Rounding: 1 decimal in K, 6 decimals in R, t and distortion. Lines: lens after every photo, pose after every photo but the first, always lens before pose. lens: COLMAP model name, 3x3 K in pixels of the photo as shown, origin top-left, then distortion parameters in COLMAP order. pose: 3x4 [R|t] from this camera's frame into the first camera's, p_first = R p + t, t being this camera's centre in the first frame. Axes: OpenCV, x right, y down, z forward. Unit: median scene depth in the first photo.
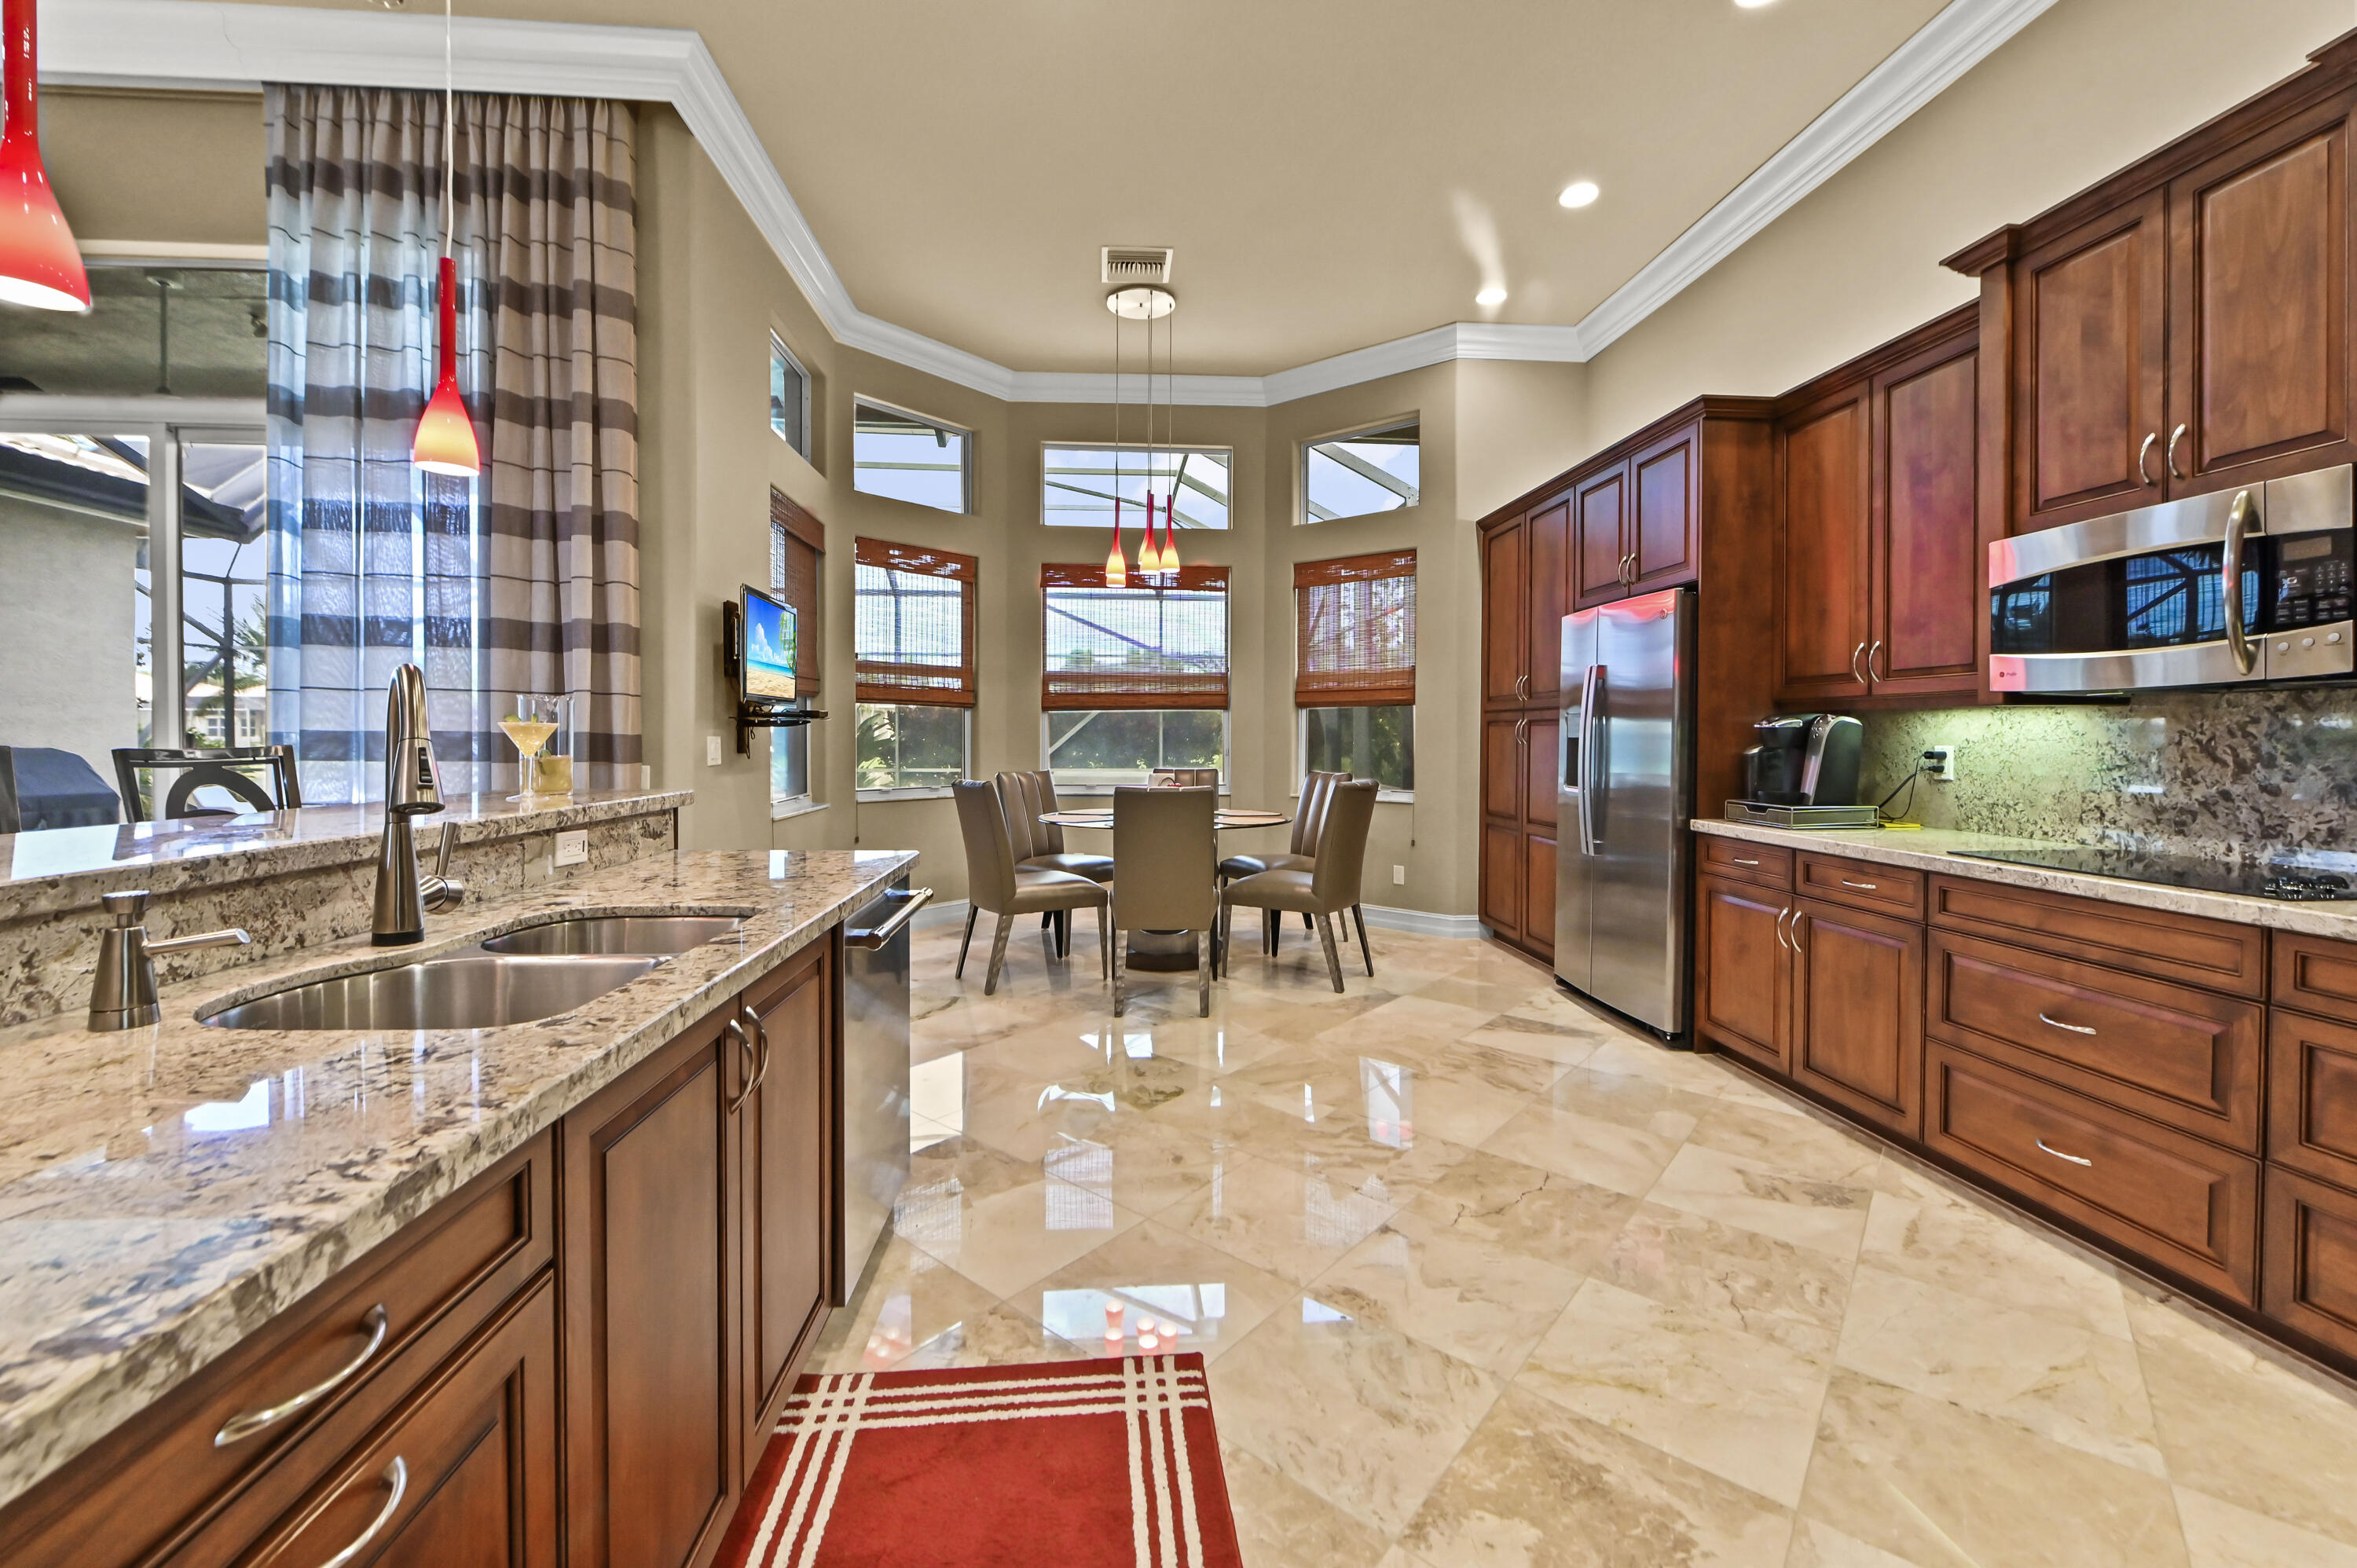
lens RADIAL K [[940.2, 0, 1184.0], [0, 940.2, 749.7], [0, 0, 1]] dist [-0.008625, 0.000087]
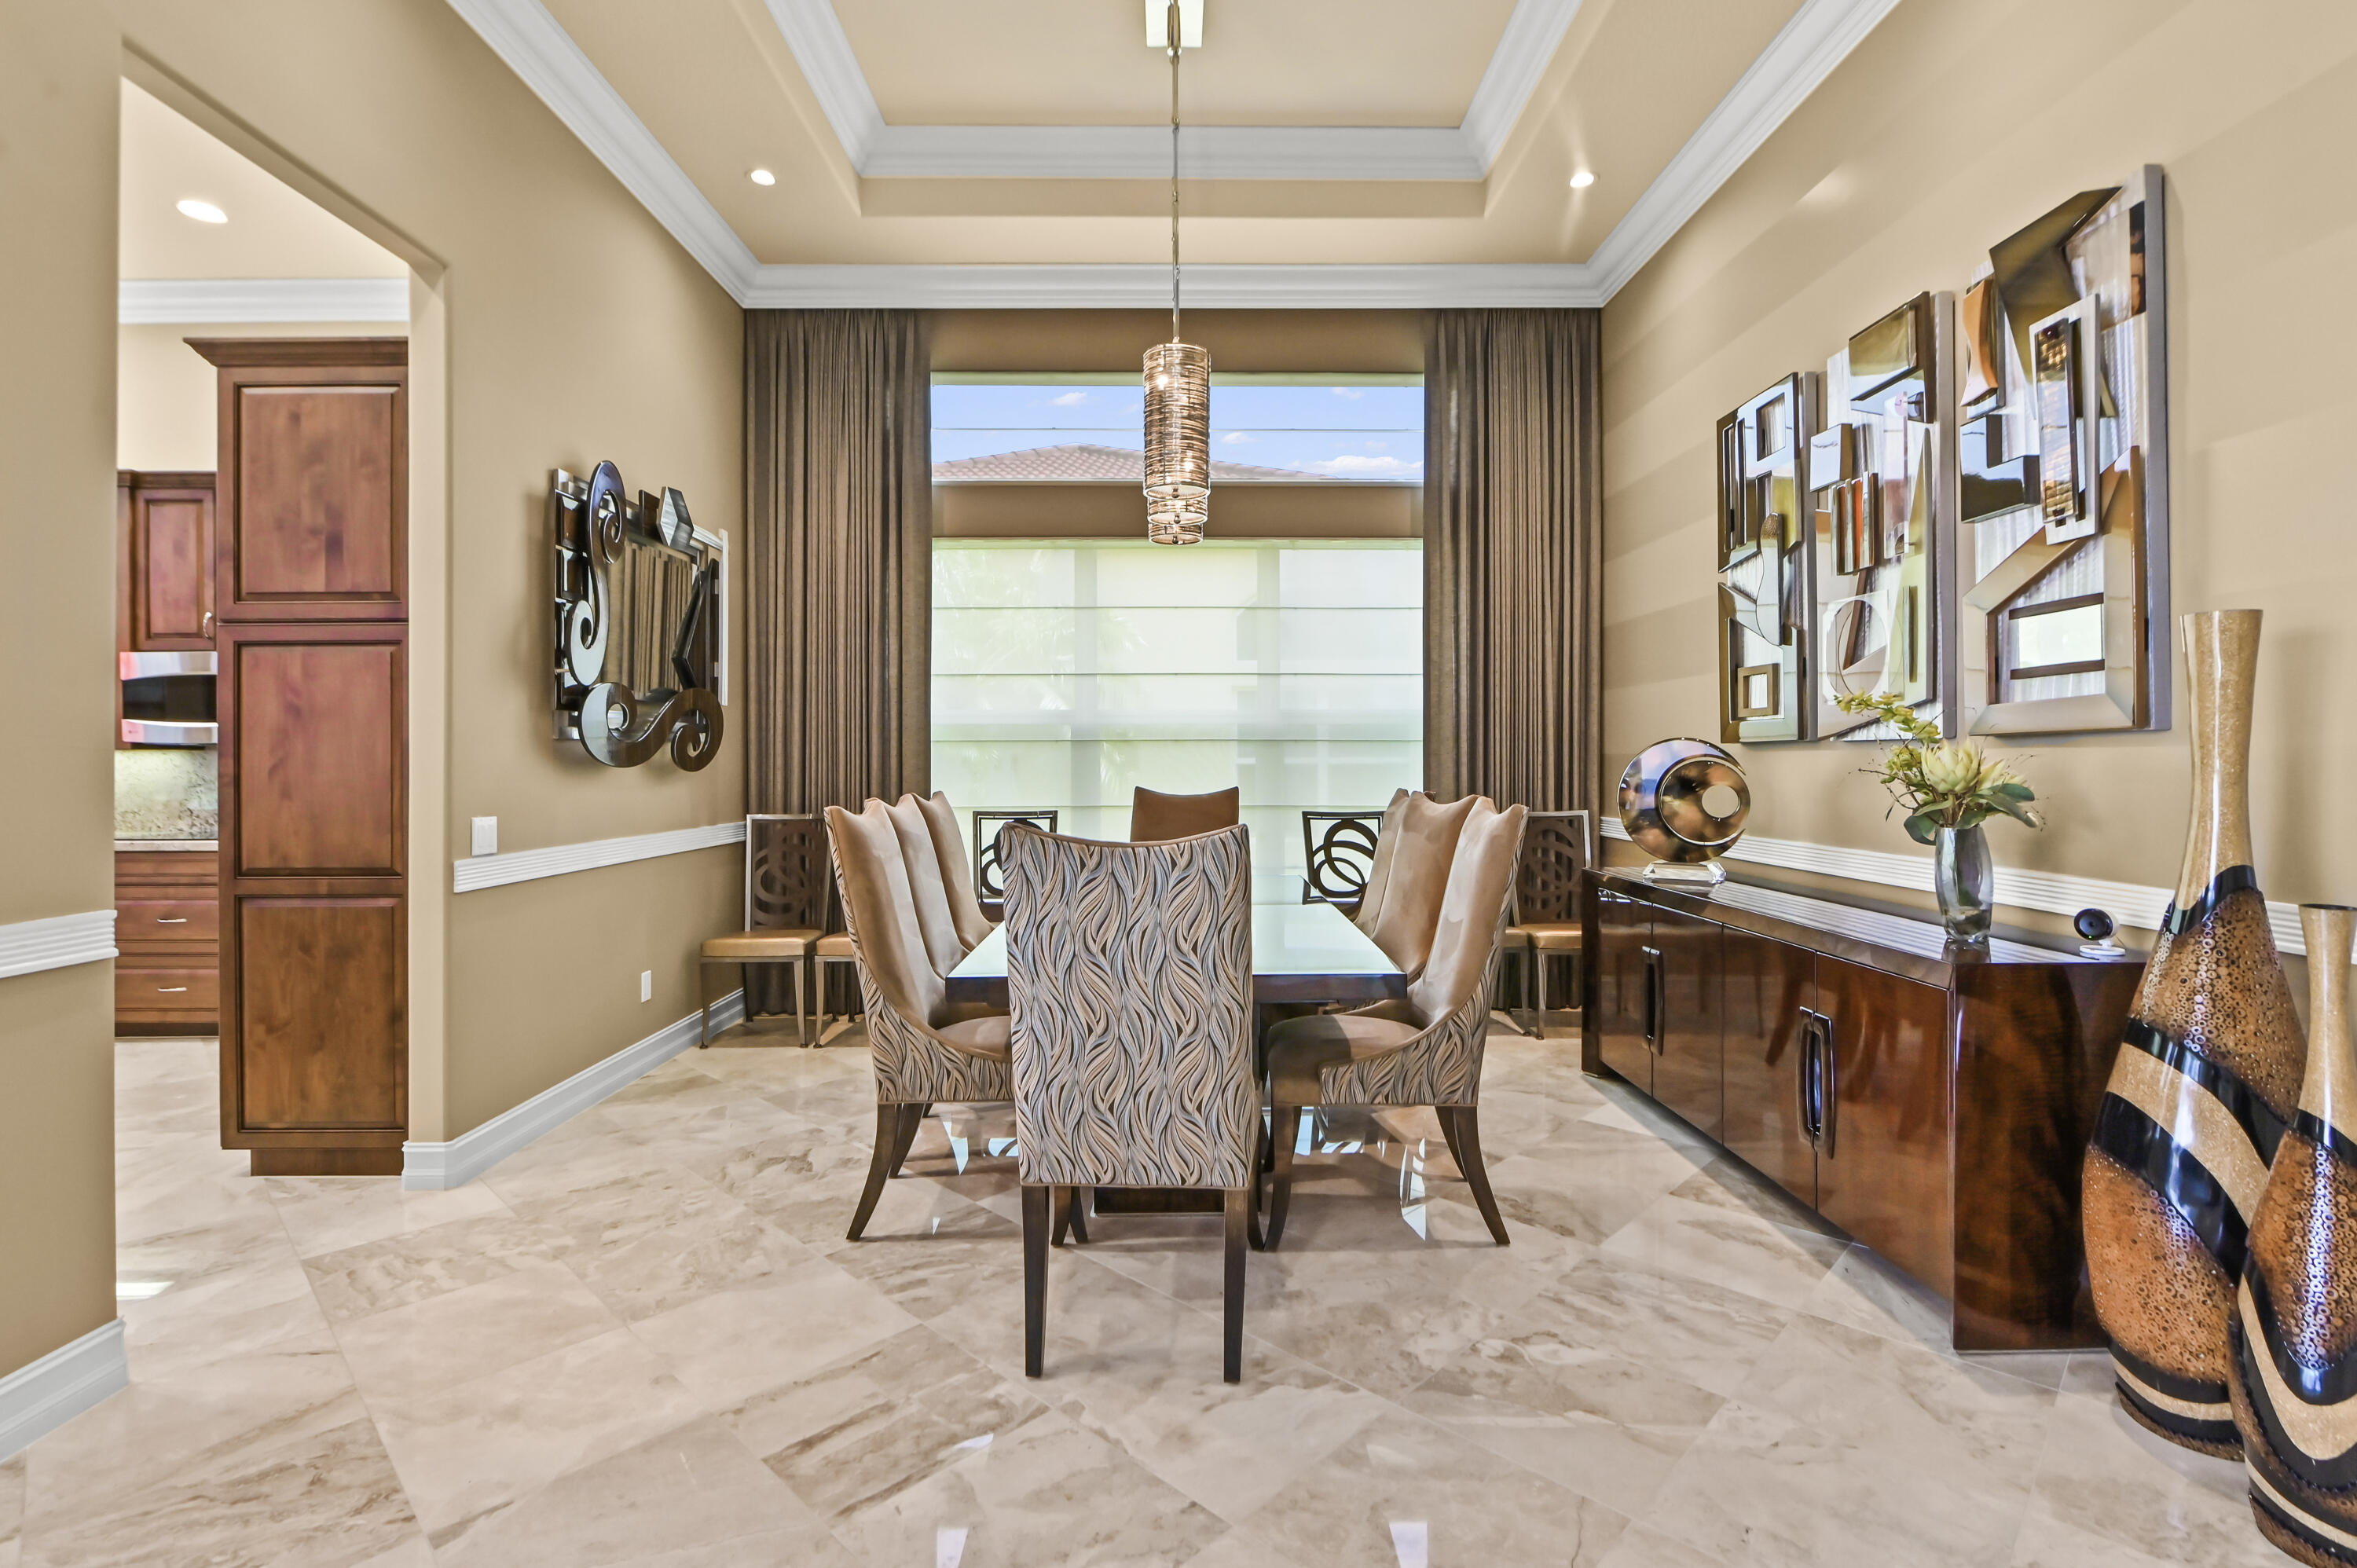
lens RADIAL K [[1088.5, 0, 1185.1], [0, 1088.5, 760.9], [0, 0, 1]] dist [-0.006263, -0.000292]
pose [[0.069815, -0.003432, 0.997554, -0.565020], [0.020090, 0.999796, 0.002034, 0.003805], [-0.997358, 0.019899, 0.069870, -0.622961]]
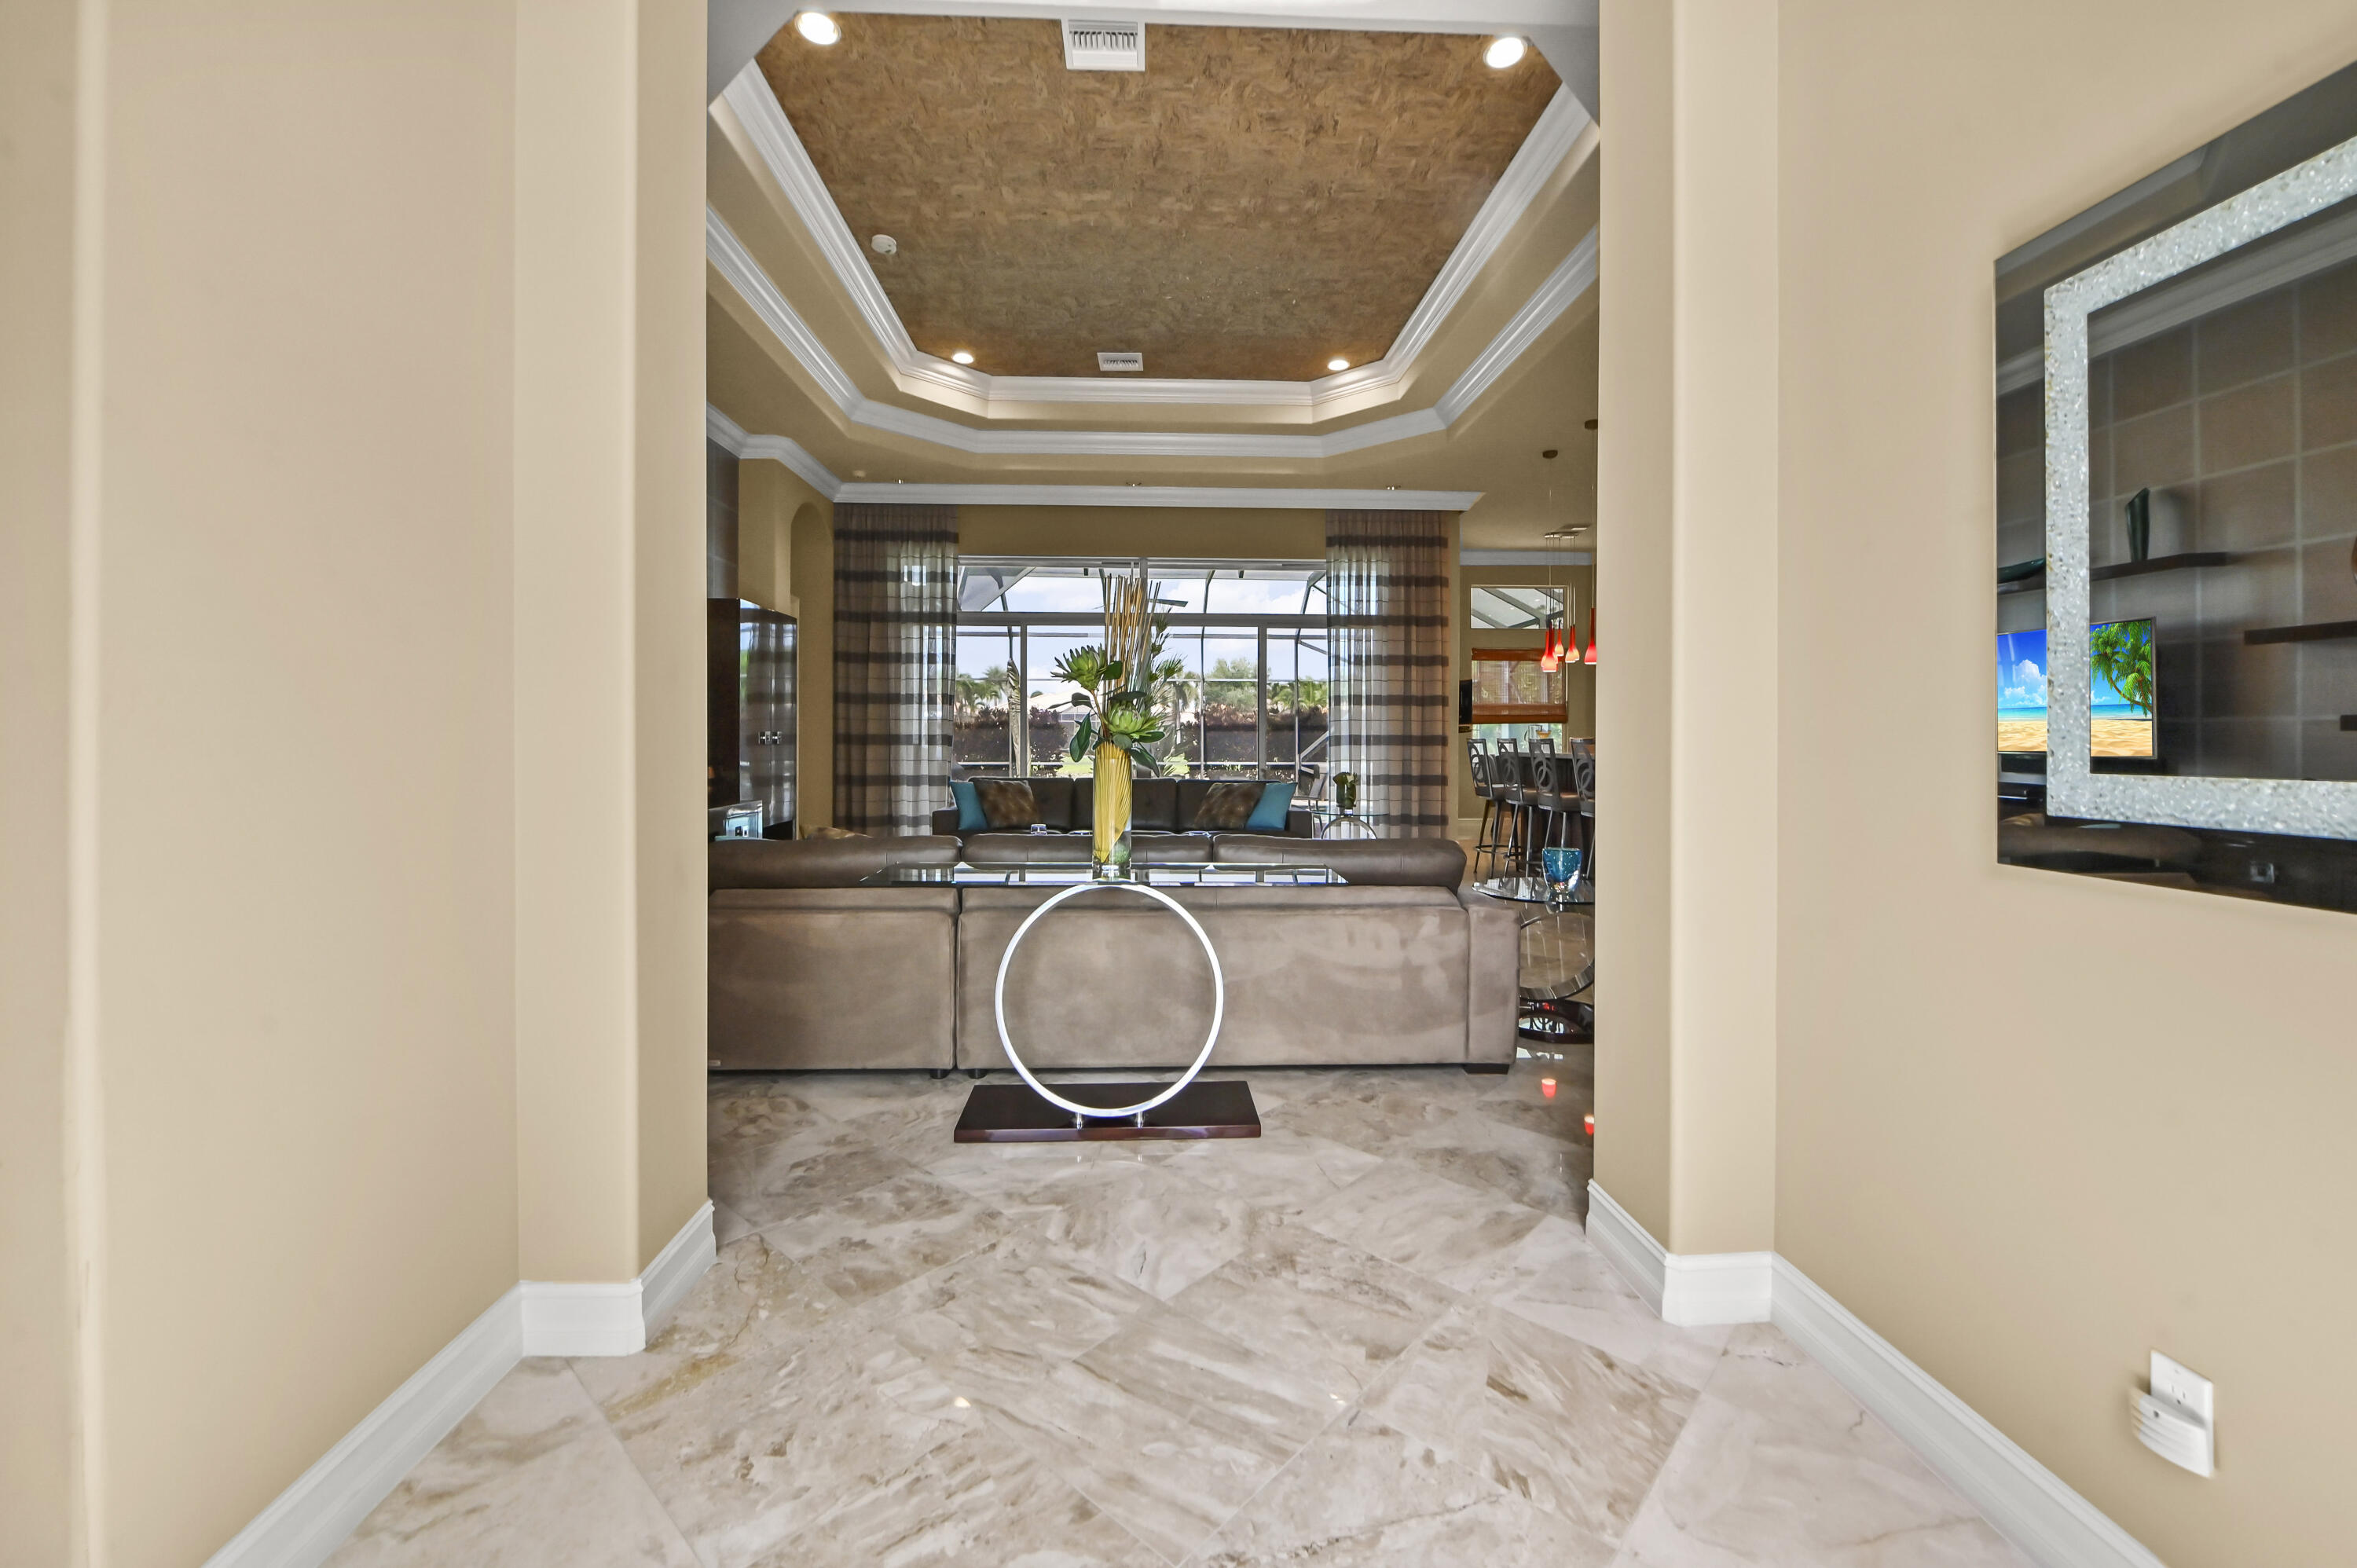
lens RADIAL K [[949.9, 0, 1176.8], [0, 949.9, 739.1], [0, 0, 1]] dist [-0.001072, -0.000049]
pose [[0.999188, -0.003021, -0.040185, -1.018436], [0.002313, 0.999841, -0.017656, 0.033276], [0.040232, 0.017549, 0.999036, -1.465087]]
